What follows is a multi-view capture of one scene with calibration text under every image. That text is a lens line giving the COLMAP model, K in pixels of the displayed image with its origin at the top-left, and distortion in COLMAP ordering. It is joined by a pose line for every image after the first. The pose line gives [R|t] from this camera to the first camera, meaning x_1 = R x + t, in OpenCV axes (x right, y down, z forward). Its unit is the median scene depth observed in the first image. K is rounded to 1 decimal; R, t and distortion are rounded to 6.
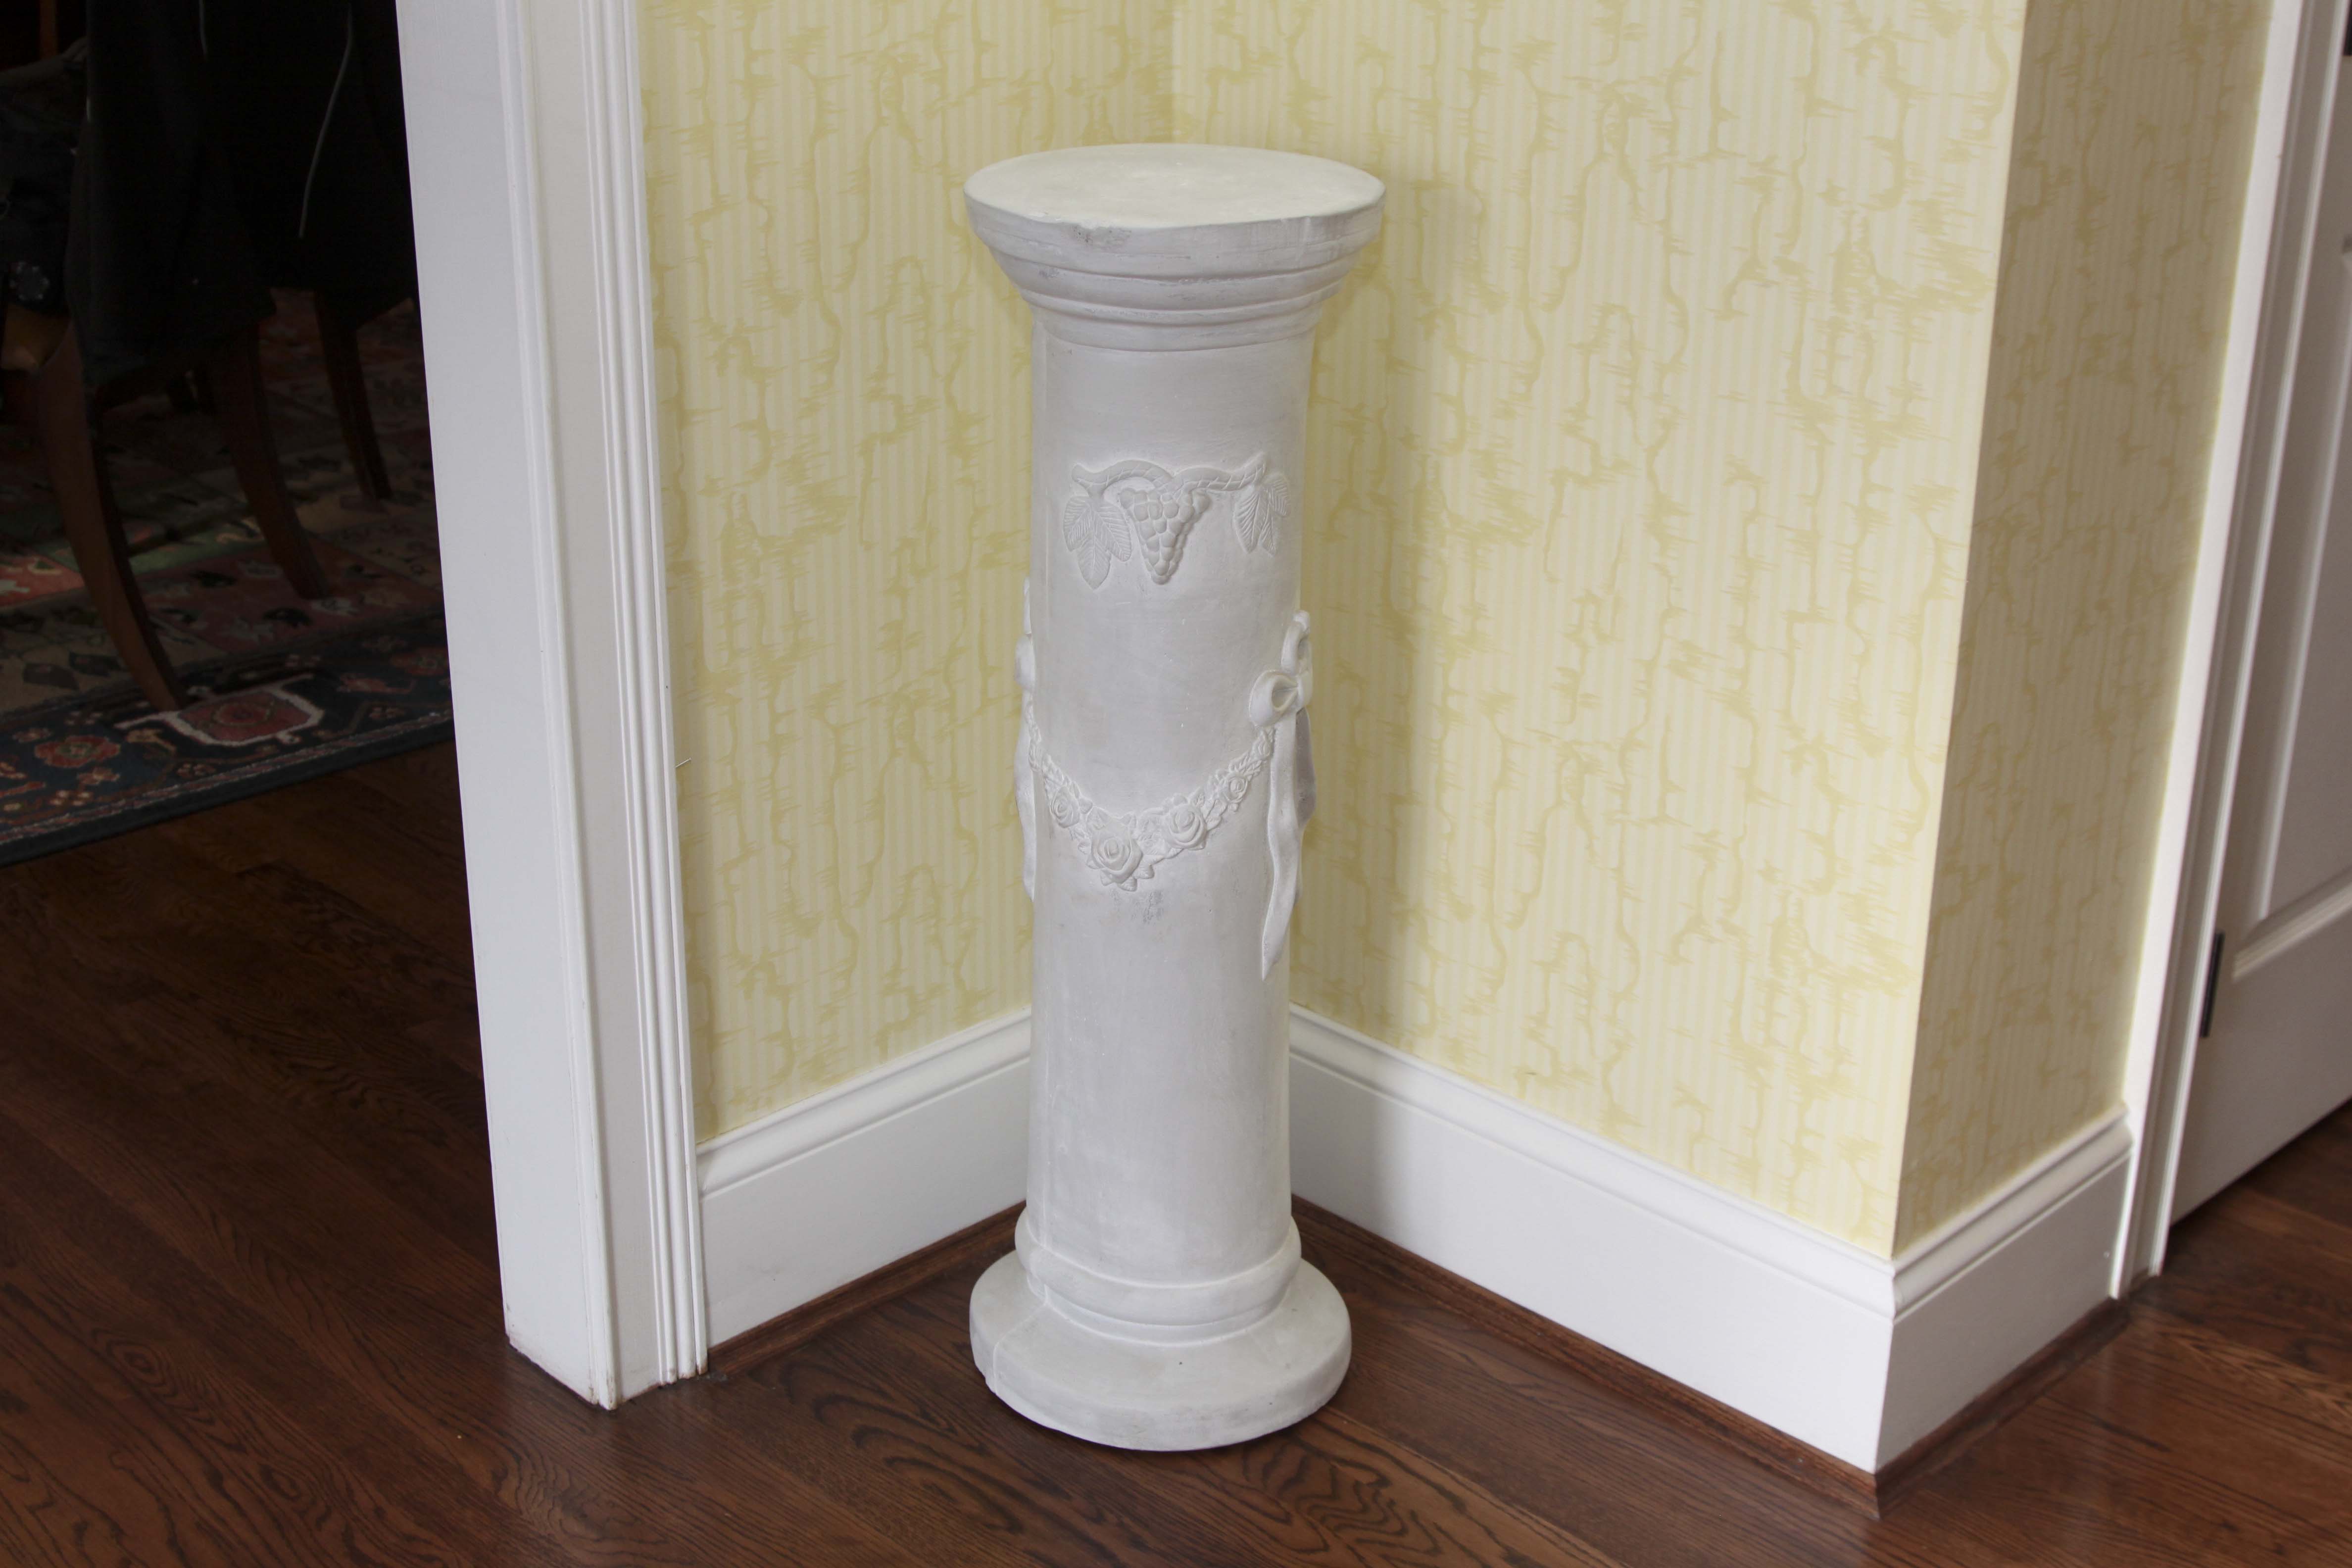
lens RADIAL K [[3156.0, 0, 1184.2], [0, 3156.0, 787.6], [0, 0, 1]] dist [-0.050914, 0.000000]
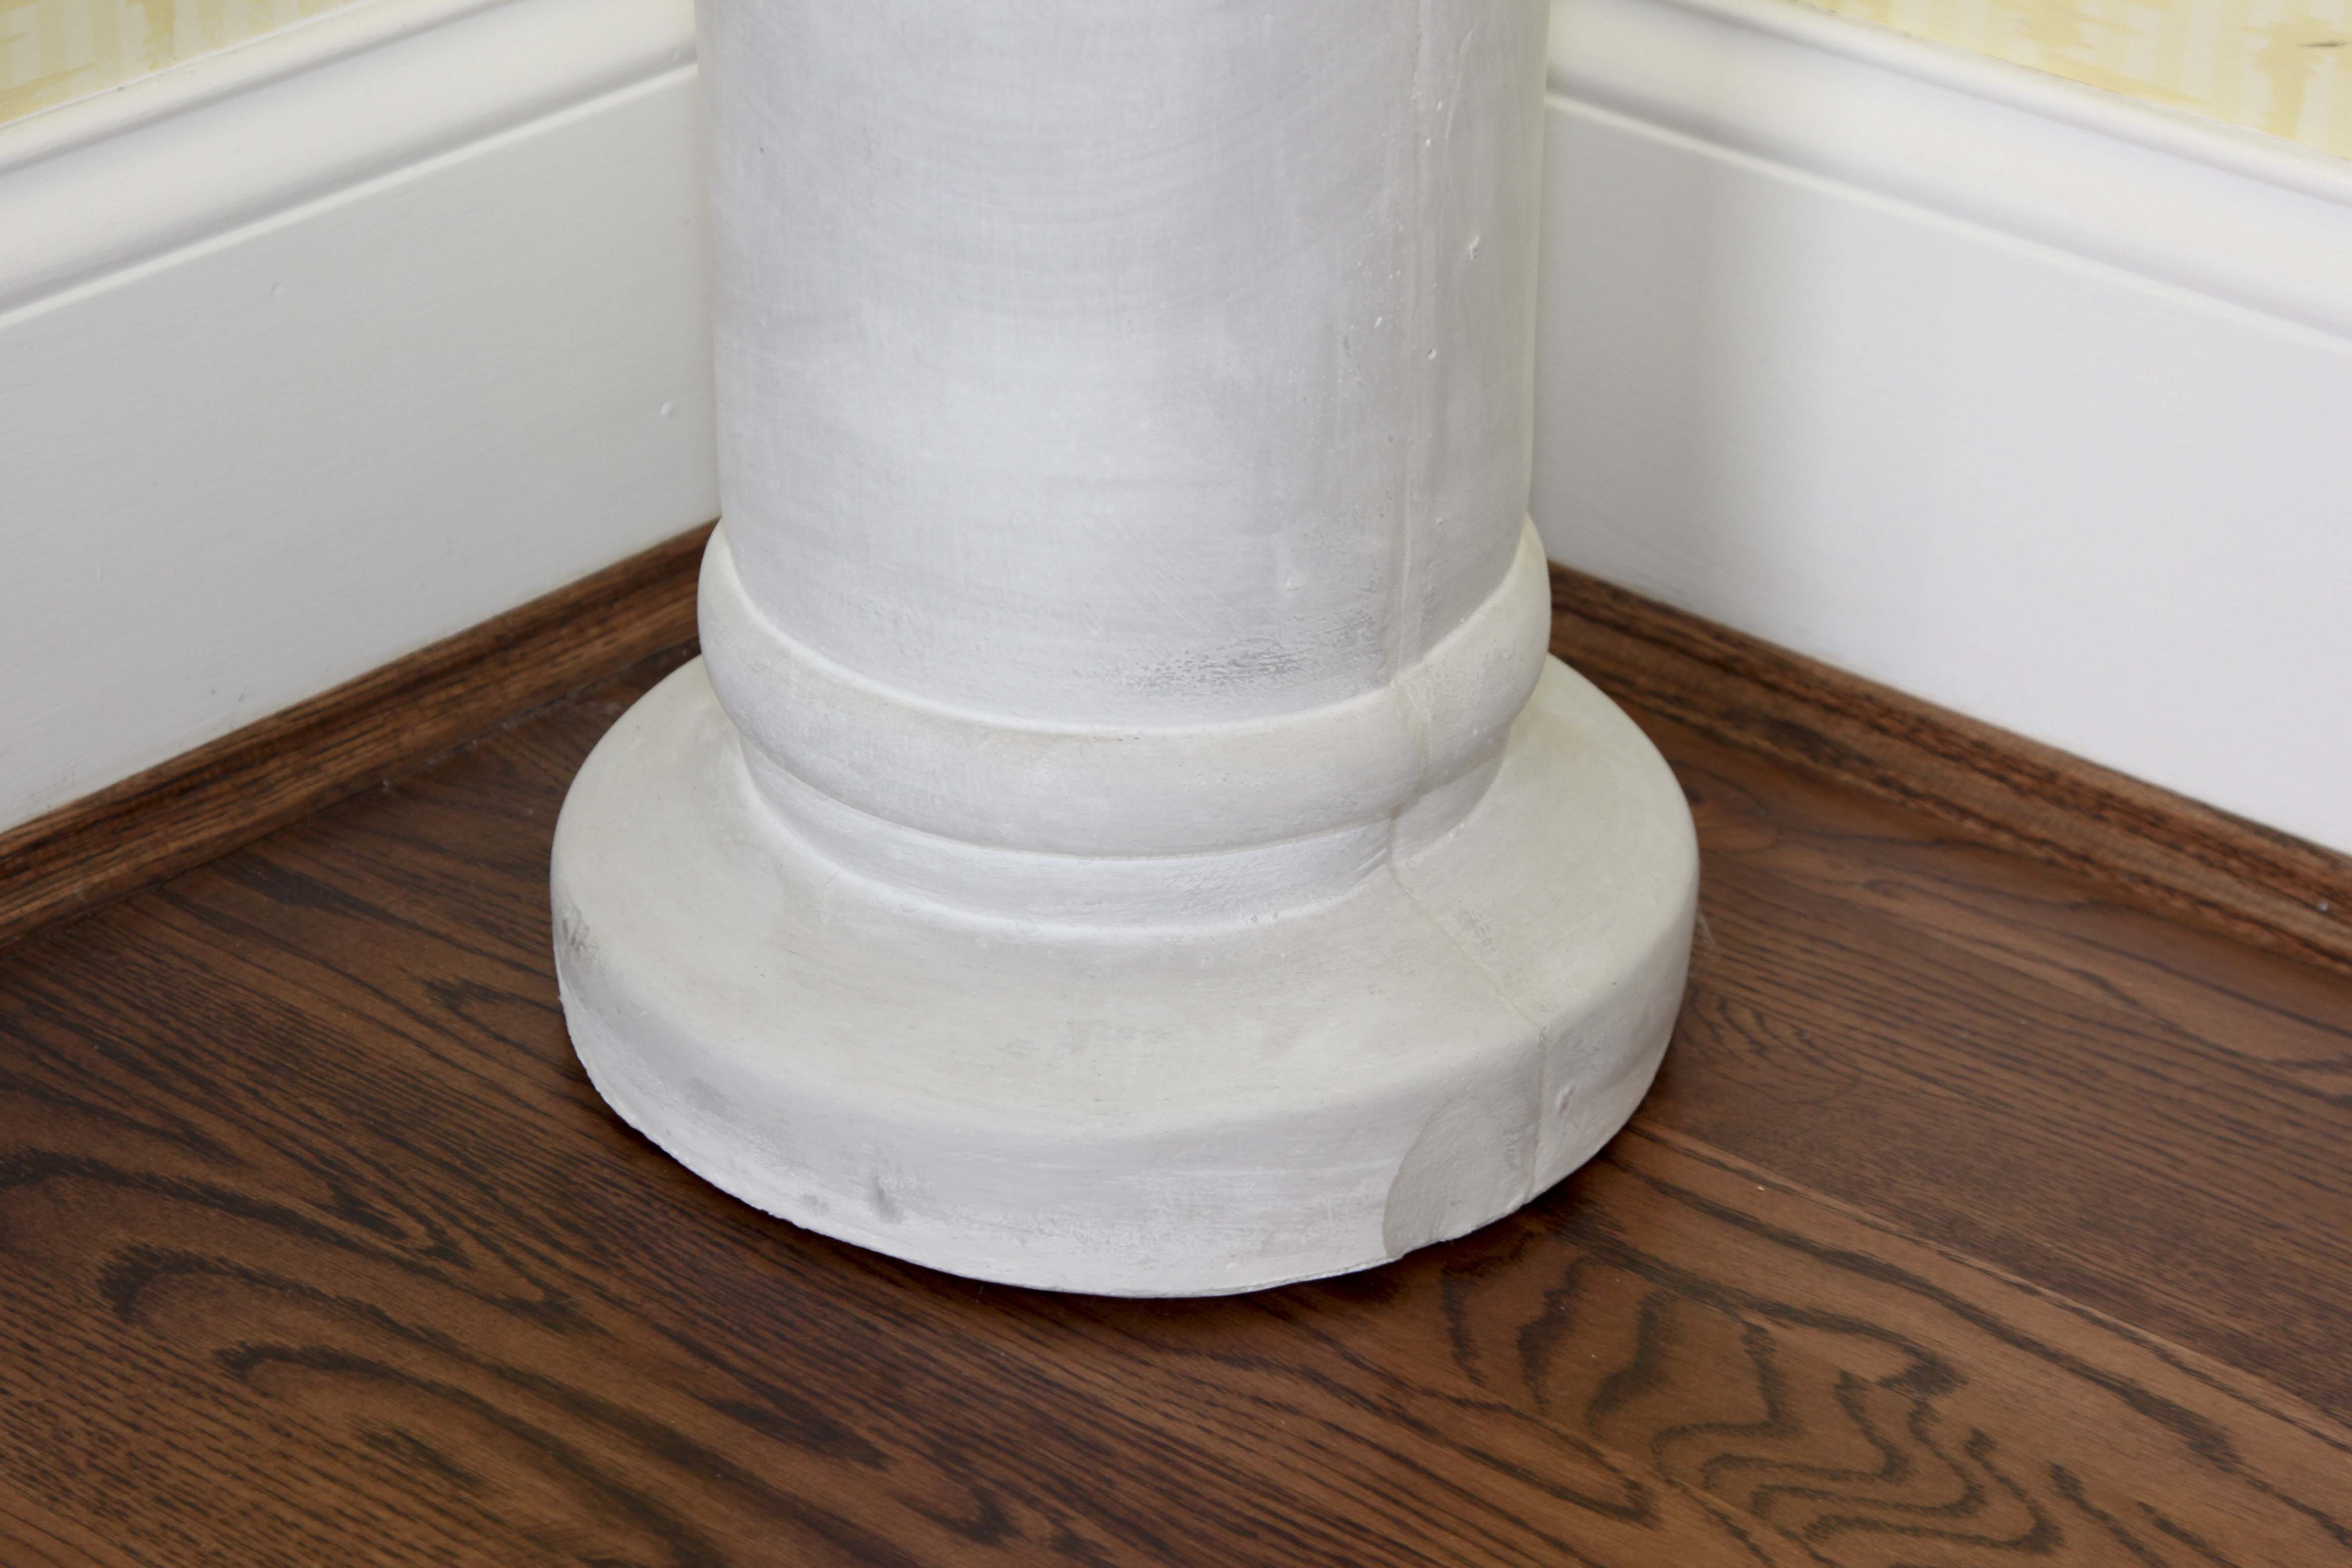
lens RADIAL K [[6003.1, 0, 1191.6], [0, 6003.1, 786.3], [0, 0, 1]] dist [0.199896, 0.000000]
pose [[0.995869, -0.023161, 0.087801, -0.054262], [0.014663, 0.995251, 0.096230, 0.109978], [-0.089612, -0.094545, 0.991479, 0.449520]]
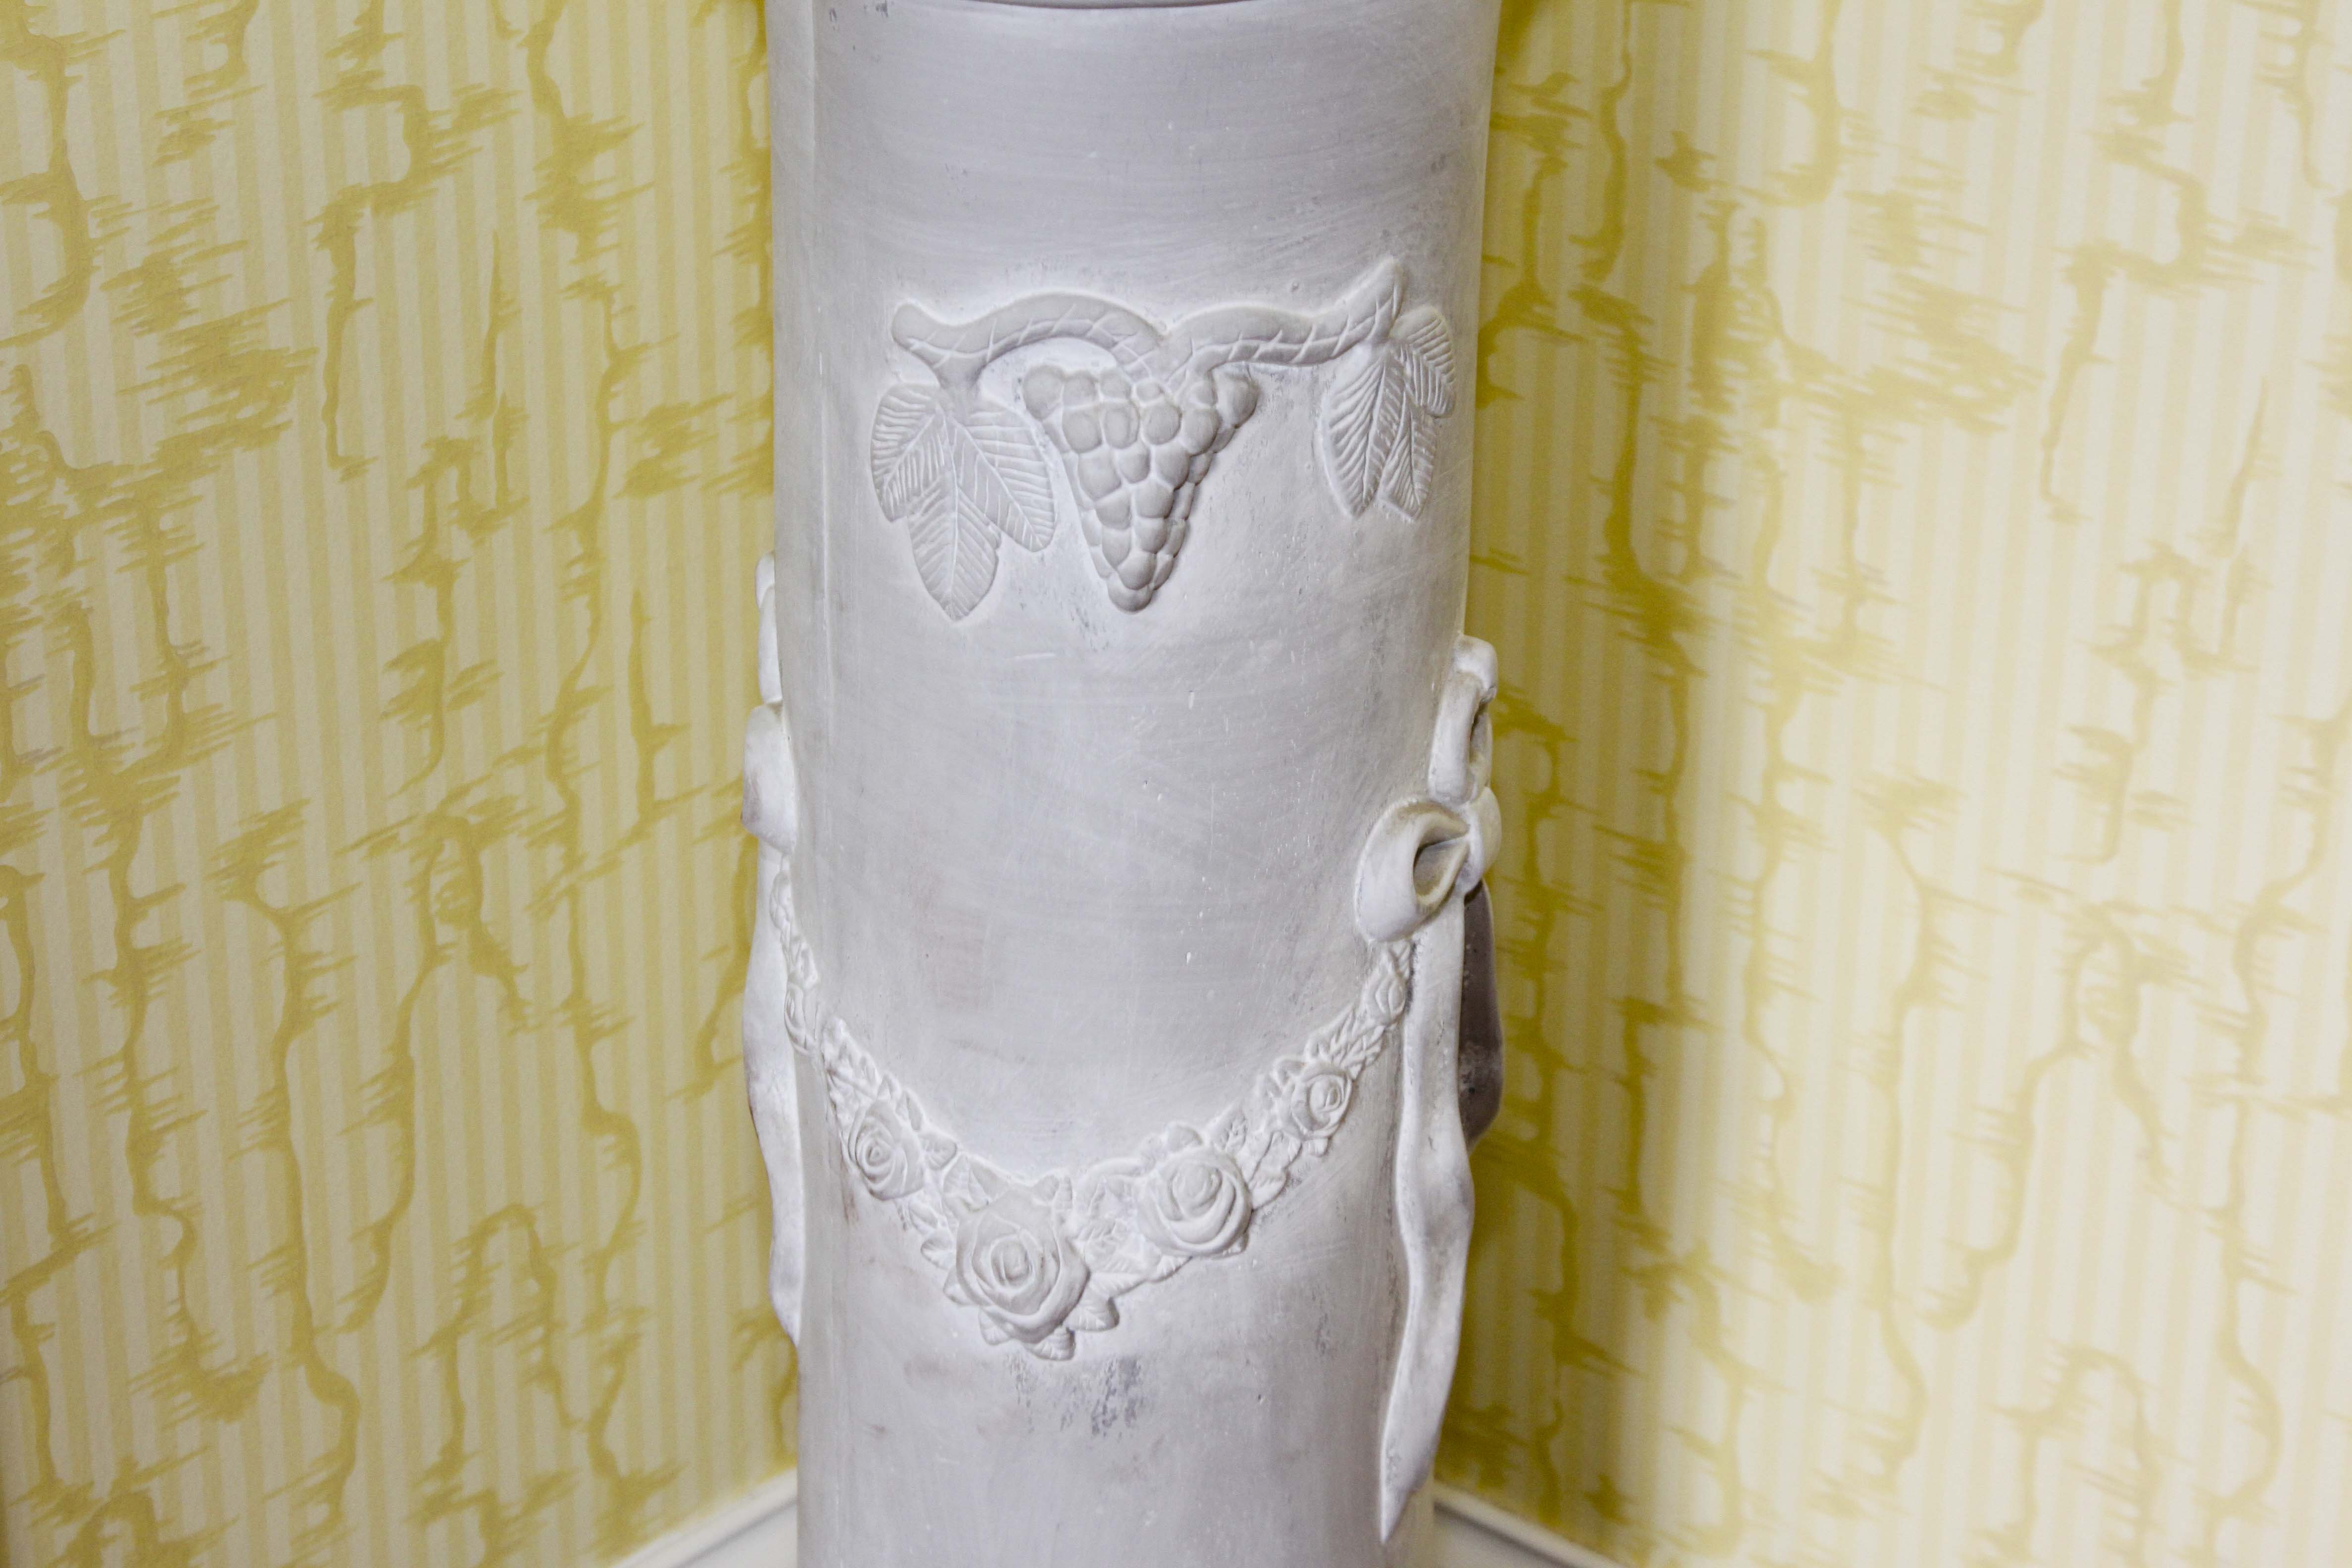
lens RADIAL K [[5274.8, 0, 1186.5], [0, 5274.8, 778.5], [0, 0, 1]] dist [0.144335, 0.000000]
pose [[0.997668, -0.030833, 0.060886, -0.037287], [0.027351, 0.997987, 0.057218, -0.073719], [-0.062527, -0.055419, 0.996503, 0.327795]]
